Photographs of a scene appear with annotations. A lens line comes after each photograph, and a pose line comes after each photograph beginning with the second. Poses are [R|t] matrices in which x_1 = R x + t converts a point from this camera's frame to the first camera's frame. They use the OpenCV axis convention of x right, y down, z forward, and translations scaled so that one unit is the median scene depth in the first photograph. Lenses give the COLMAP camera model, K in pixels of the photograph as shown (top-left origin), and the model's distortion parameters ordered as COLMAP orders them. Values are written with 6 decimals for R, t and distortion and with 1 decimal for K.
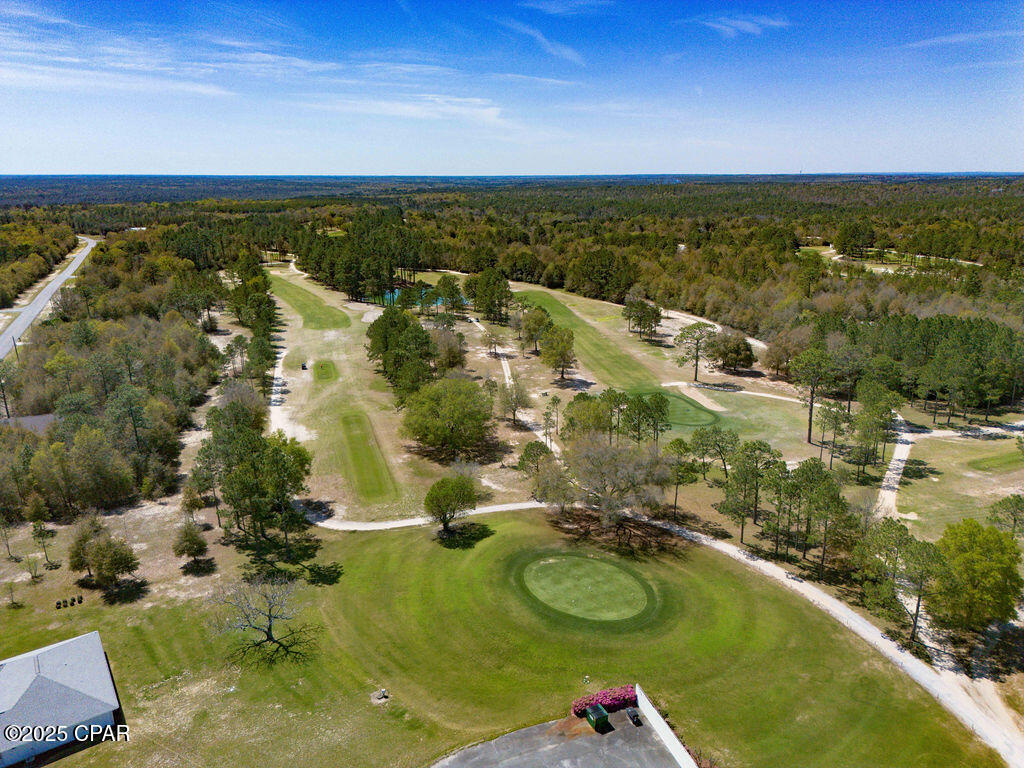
lens RADIAL K [[717.2, 0, 512.0], [0, 717.2, 384.0], [0, 0, 1]] dist [0.062465, -0.063315]
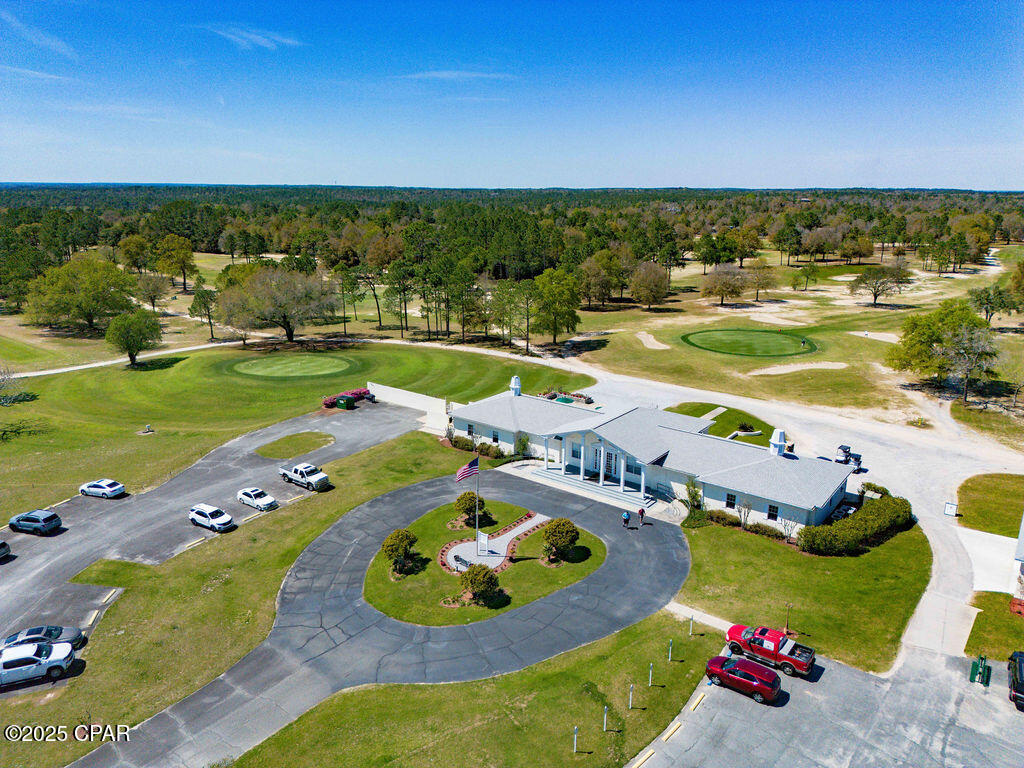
lens RADIAL K [[717.2, 0, 512.0], [0, 717.2, 384.0], [0, 0, 1]] dist [0.062465, -0.063315]
pose [[0.824612, -0.123333, 0.552090, -0.284619], [0.134054, 0.990749, 0.021100, 0.362035], [-0.549585, 0.056610, 0.833517, -0.199499]]
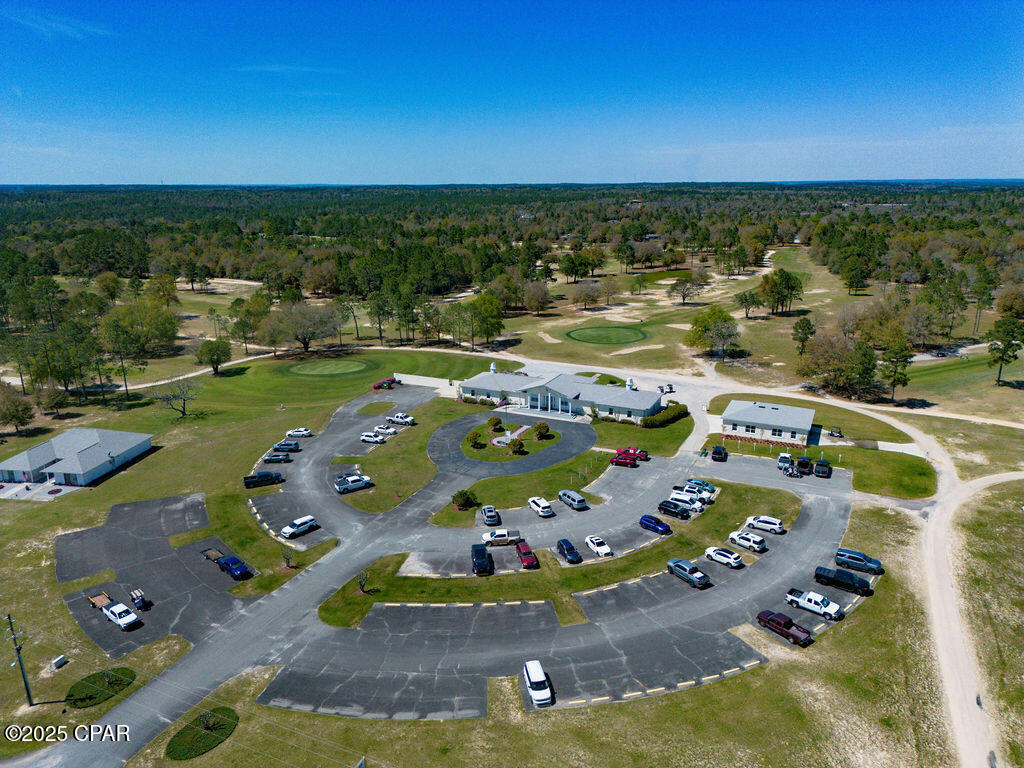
lens RADIAL K [[717.2, 0, 512.0], [0, 717.2, 384.0], [0, 0, 1]] dist [0.062465, -0.063315]
pose [[0.689539, -0.180104, 0.701497, -0.938029], [0.194573, 0.979045, 0.060107, 0.328570], [-0.697622, 0.095046, 0.710133, -0.665442]]
